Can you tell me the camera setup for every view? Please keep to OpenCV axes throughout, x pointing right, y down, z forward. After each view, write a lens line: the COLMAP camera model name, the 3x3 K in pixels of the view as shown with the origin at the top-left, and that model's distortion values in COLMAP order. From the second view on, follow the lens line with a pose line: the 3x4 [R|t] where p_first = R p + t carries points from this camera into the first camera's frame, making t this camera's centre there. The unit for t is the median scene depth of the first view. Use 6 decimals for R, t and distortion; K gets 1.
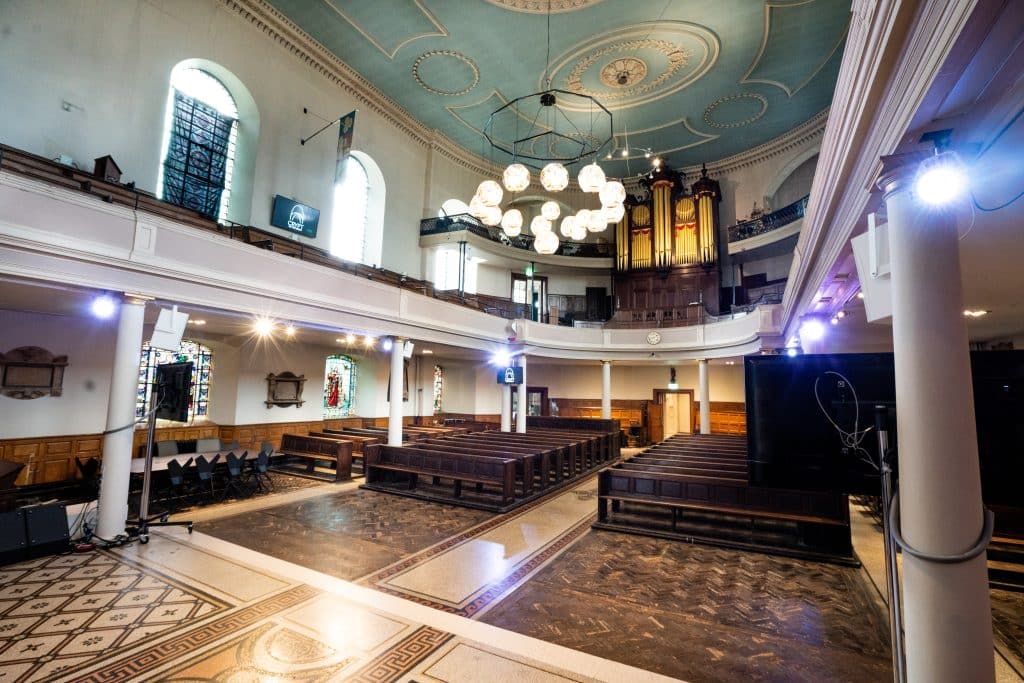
lens RADIAL K [[496.7, 0, 512.0], [0, 496.7, 341.5], [0, 0, 1]] dist [-0.070941, 0.032380]
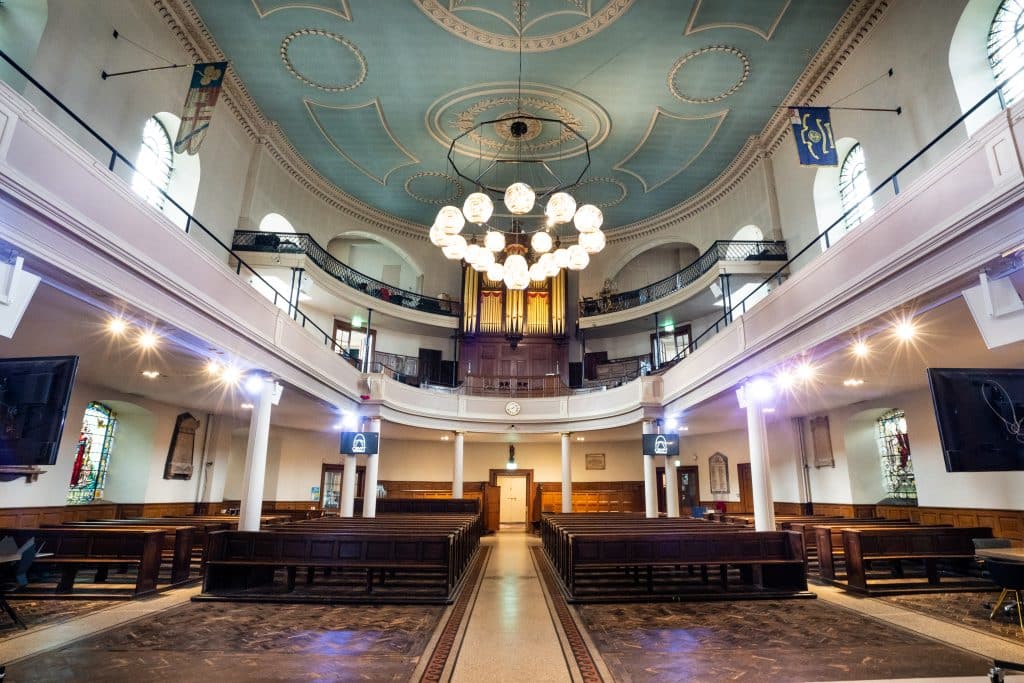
lens RADIAL K [[584.3, 0, 512.0], [0, 584.3, 341.5], [0, 0, 1]] dist [-0.050143, 0.031250]
pose [[0.849162, 0.121845, 0.513885, -0.271843], [-0.035148, 0.983904, -0.175209, 0.058452], [-0.526962, 0.130719, 0.839776, 0.079561]]
